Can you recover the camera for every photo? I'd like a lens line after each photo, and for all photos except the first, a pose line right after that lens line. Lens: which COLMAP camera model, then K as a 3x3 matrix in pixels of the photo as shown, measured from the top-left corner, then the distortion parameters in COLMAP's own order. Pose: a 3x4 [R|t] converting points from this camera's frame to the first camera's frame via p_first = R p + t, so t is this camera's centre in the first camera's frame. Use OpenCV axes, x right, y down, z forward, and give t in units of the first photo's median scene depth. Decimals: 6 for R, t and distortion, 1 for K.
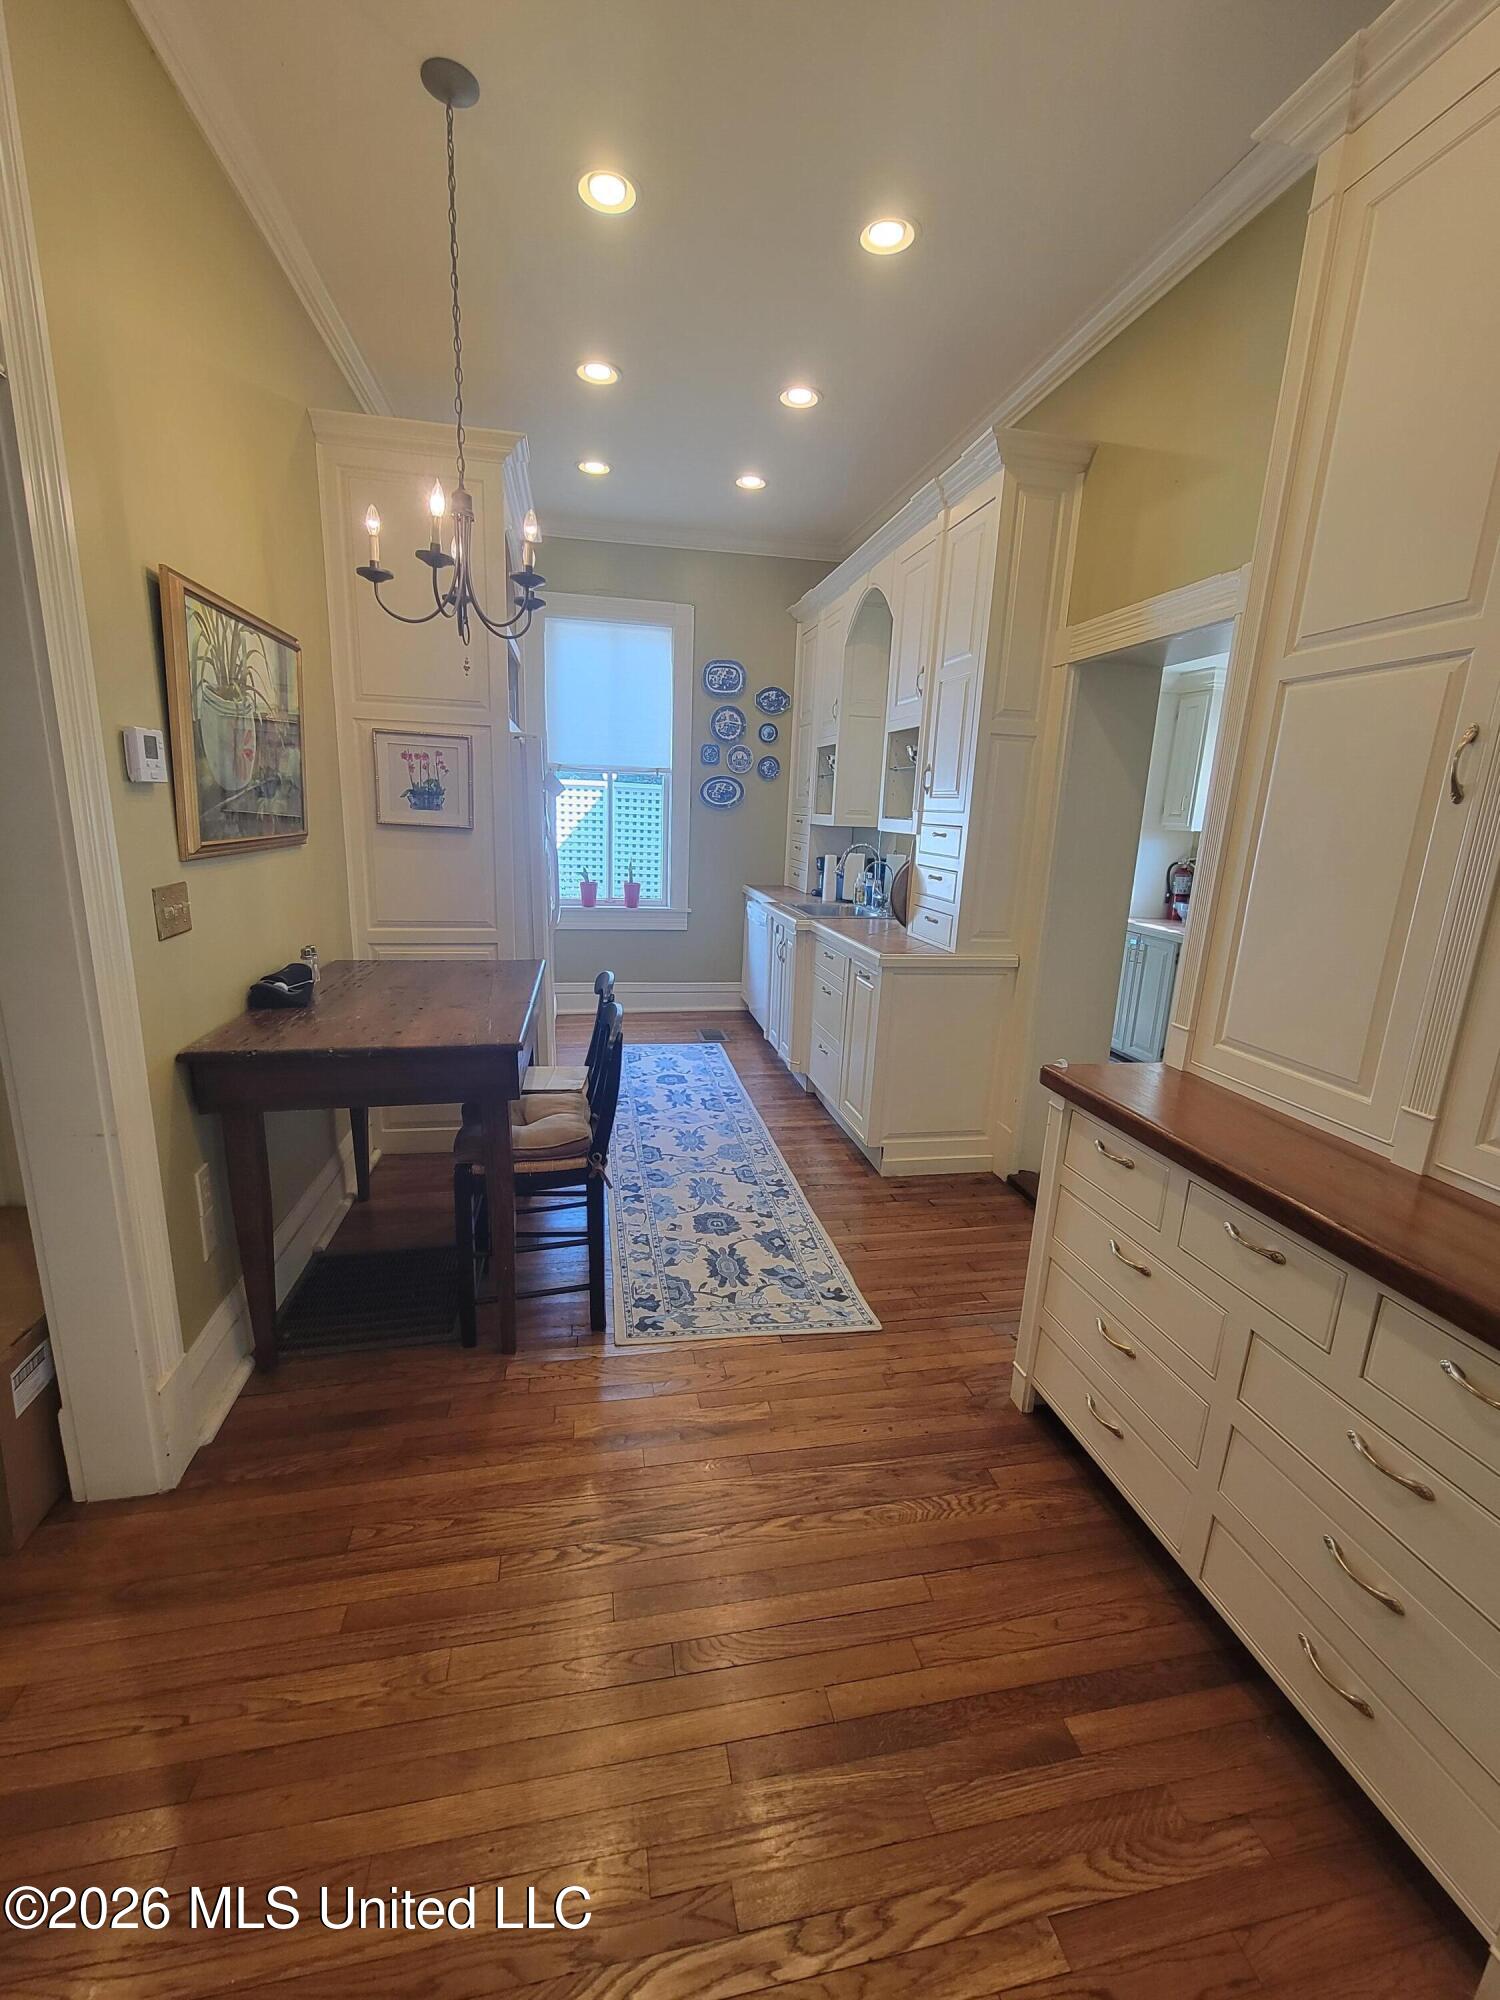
lens RADIAL K [[818.3, 0, 742.2], [0, 818.3, 998.9], [0, 0, 1]] dist [0.009496, -0.006475]
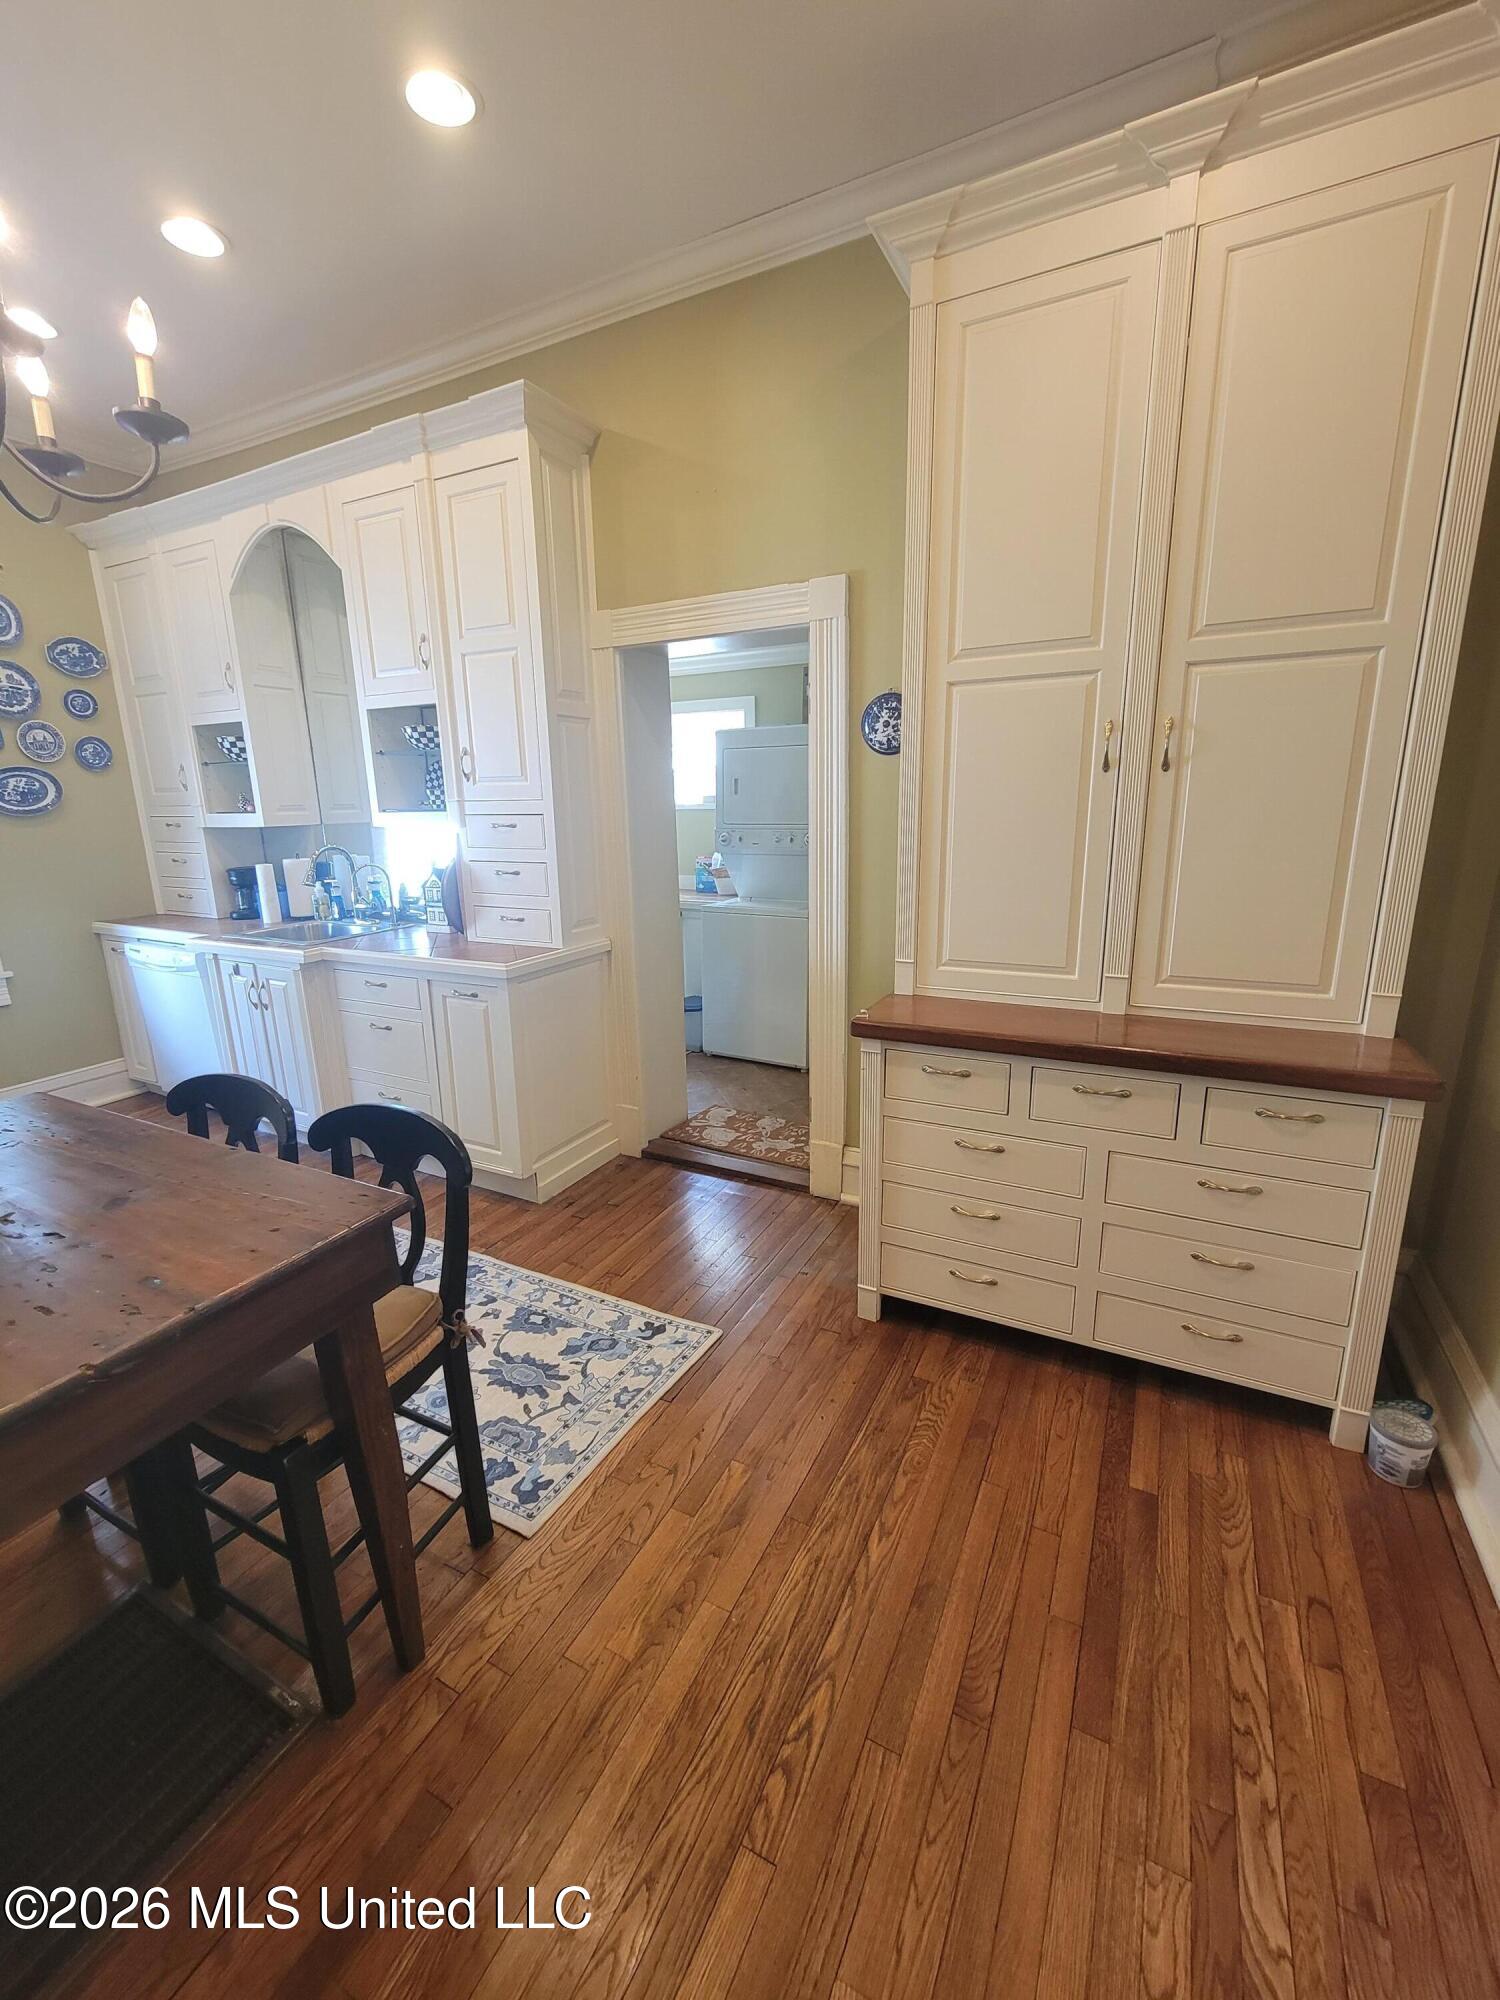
lens RADIAL K [[818.3, 0, 742.2], [0, 818.3, 998.9], [0, 0, 1]] dist [0.009496, -0.006475]
pose [[0.626677, -0.235488, 0.742847, -0.551041], [0.219541, 0.967989, 0.121651, -0.115297], [-0.747715, 0.086849, 0.658315, 0.379855]]
